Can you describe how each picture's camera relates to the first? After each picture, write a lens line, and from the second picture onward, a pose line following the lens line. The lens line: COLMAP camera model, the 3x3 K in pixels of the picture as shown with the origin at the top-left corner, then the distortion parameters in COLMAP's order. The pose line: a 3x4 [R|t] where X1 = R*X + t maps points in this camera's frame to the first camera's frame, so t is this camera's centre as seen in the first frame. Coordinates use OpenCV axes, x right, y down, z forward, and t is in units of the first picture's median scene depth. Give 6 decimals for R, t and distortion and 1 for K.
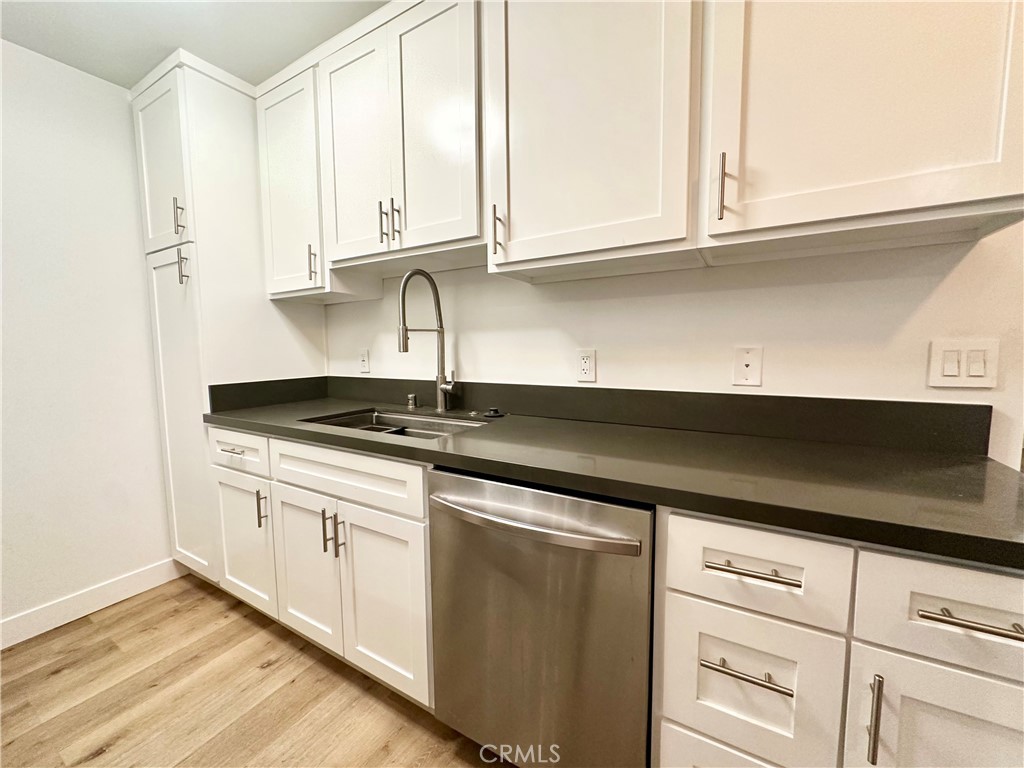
lens RADIAL K [[408.3, 0, 511.7], [0, 408.3, 383.0], [0, 0, 1]] dist [-0.008886, 0.002098]
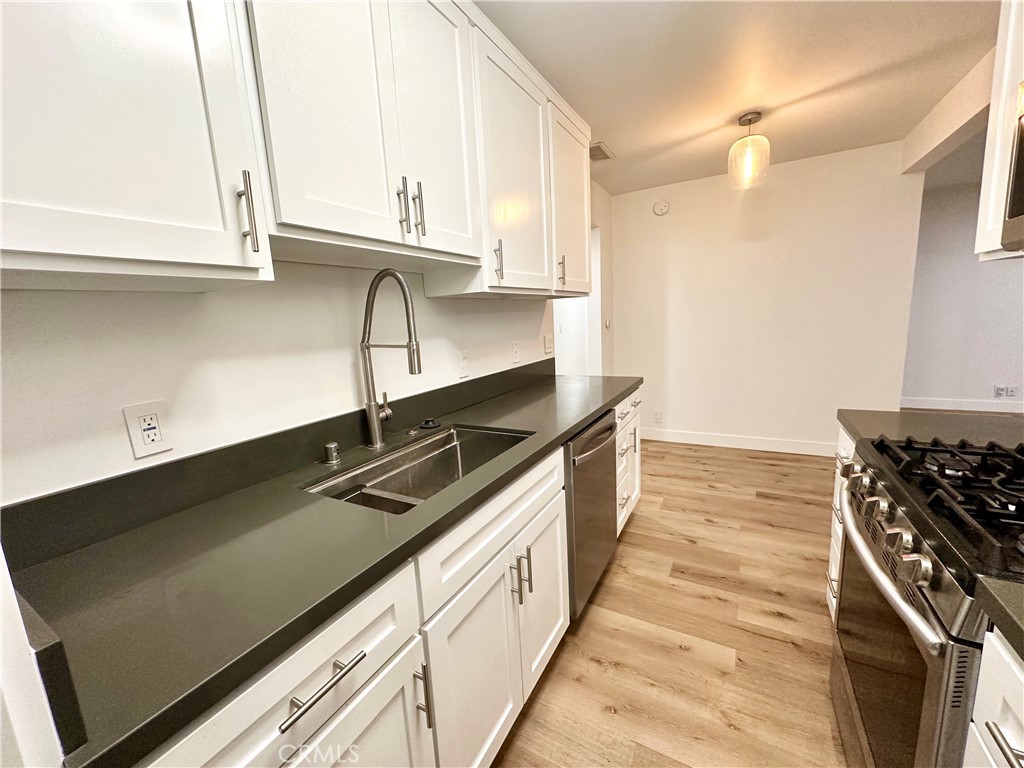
lens RADIAL K [[408.3, 0, 509.2], [0, 408.3, 383.1], [0, 0, 1]] dist [-0.008886, 0.002098]
pose [[-0.009974, -0.149758, 0.988672, -1.821673], [0.141971, 0.978493, 0.149648, -0.259322], [-0.989821, 0.141856, 0.011502, 1.387583]]
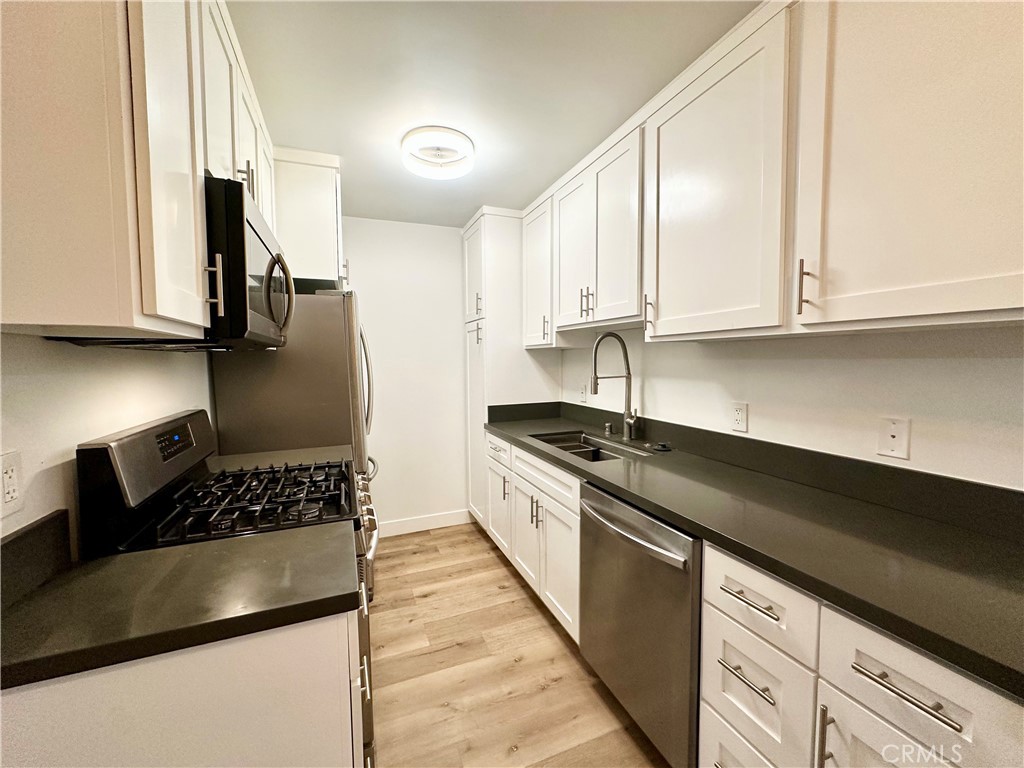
lens RADIAL K [[408.3, 0, 512.0], [0, 408.3, 382.6], [0, 0, 1]] dist [-0.008886, 0.002098]
pose [[0.794099, 0.039082, -0.606530, 0.589281], [-0.052462, 0.998614, -0.004339, -0.160947], [0.605519, 0.035265, 0.795049, -0.439619]]
